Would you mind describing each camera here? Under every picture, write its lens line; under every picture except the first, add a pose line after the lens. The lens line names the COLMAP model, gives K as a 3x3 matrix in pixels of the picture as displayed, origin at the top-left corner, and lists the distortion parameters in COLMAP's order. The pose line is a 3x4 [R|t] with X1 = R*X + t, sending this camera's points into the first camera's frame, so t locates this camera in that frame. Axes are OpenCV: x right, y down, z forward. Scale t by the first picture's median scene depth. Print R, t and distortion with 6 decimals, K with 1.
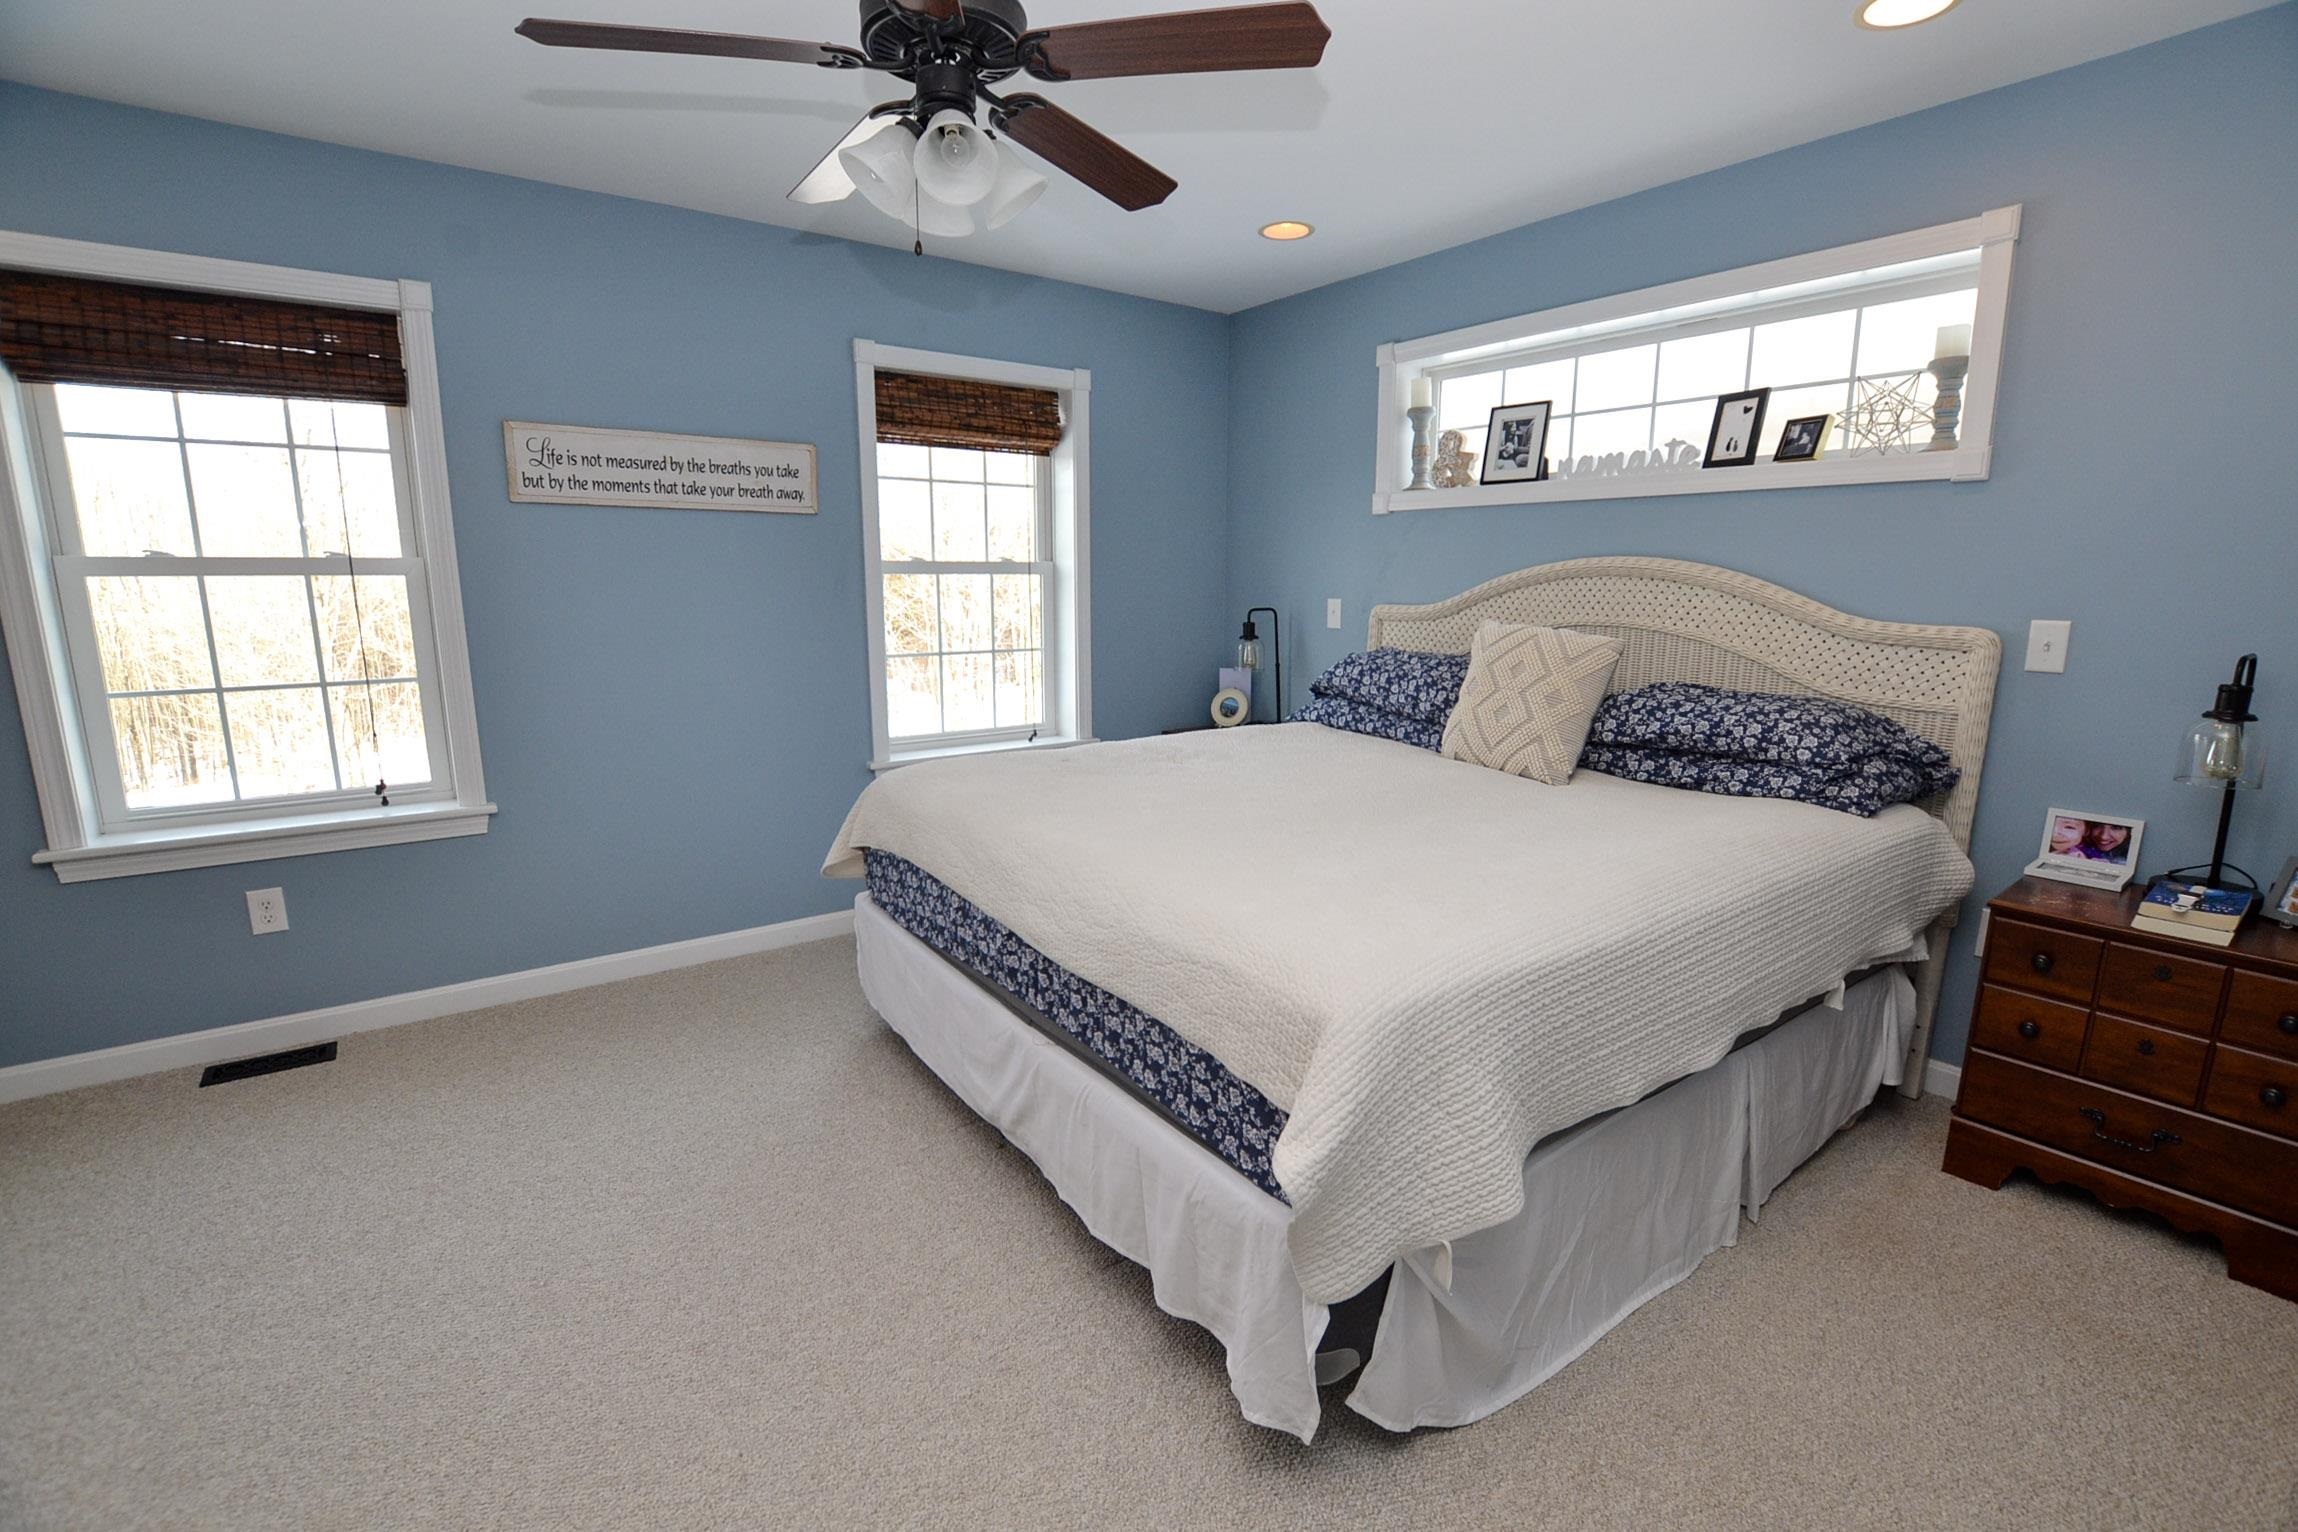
lens RADIAL K [[1040.4, 0, 1163.3], [0, 1040.4, 760.9], [0, 0, 1]] dist [-0.028505, 0.000500]
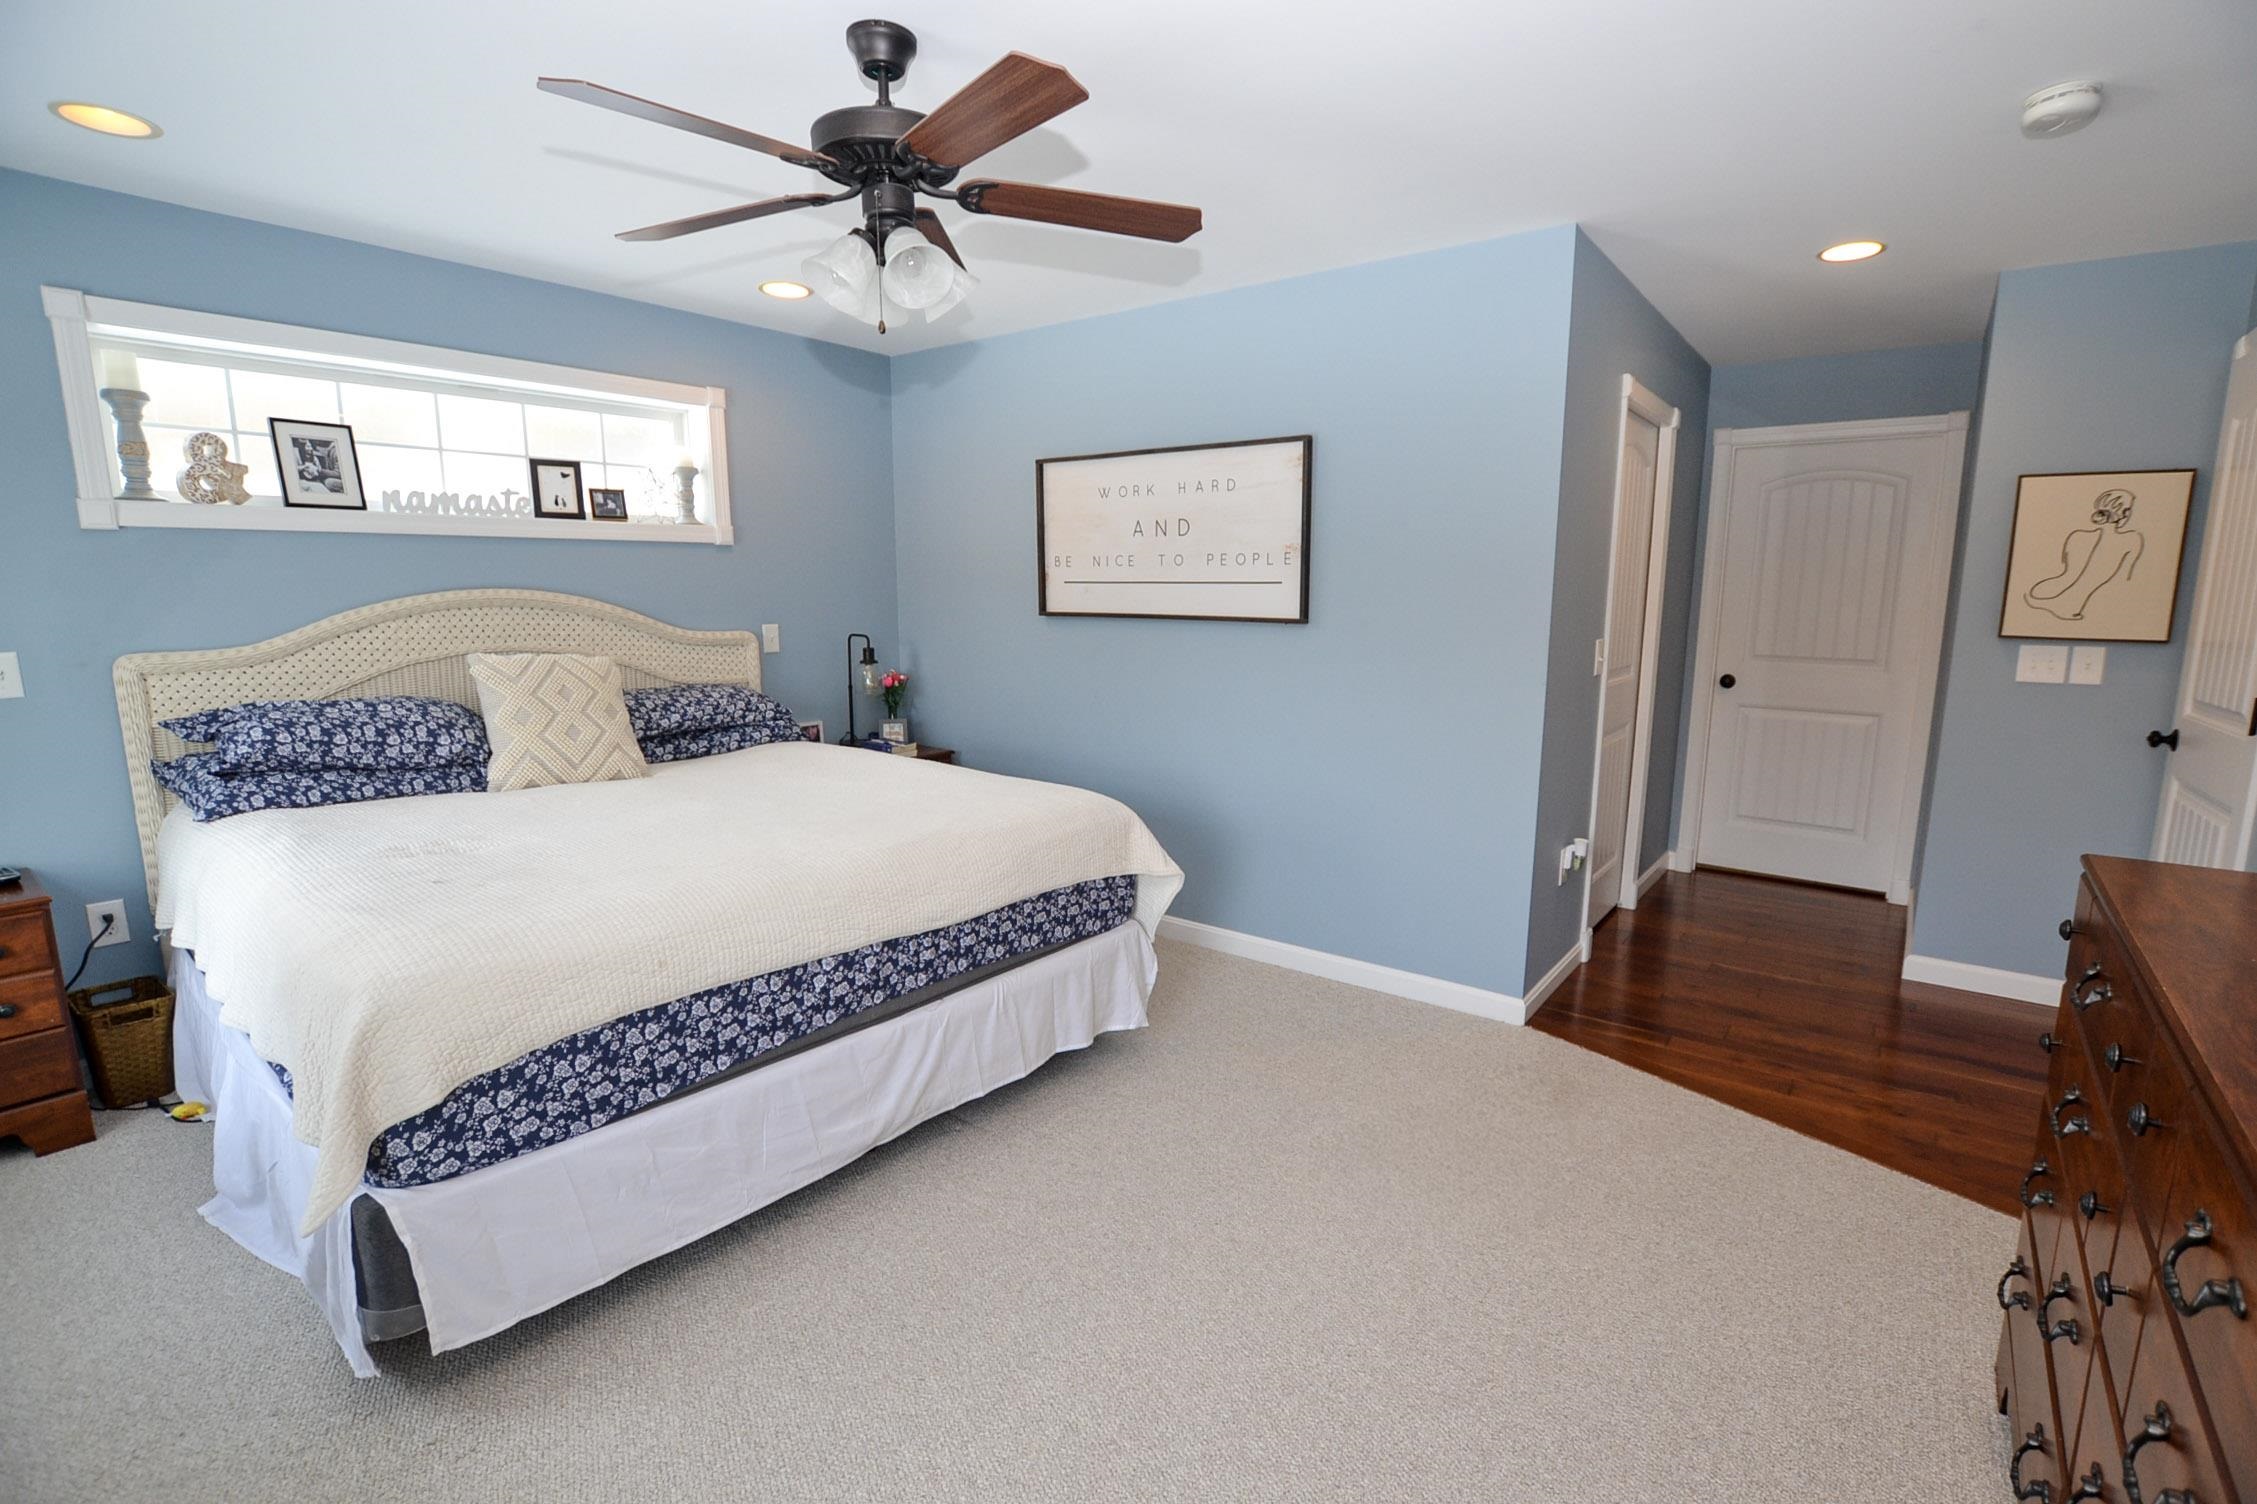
lens RADIAL K [[1021.9, 0, 1142.5], [0, 1021.9, 747.0], [0, 0, 1]] dist [-0.028505, 0.000500]
pose [[-0.276344, -0.152736, 0.948844, -0.831453], [0.164520, 0.965199, 0.203284, -0.144410], [-0.946872, 0.212280, -0.241598, 0.657989]]
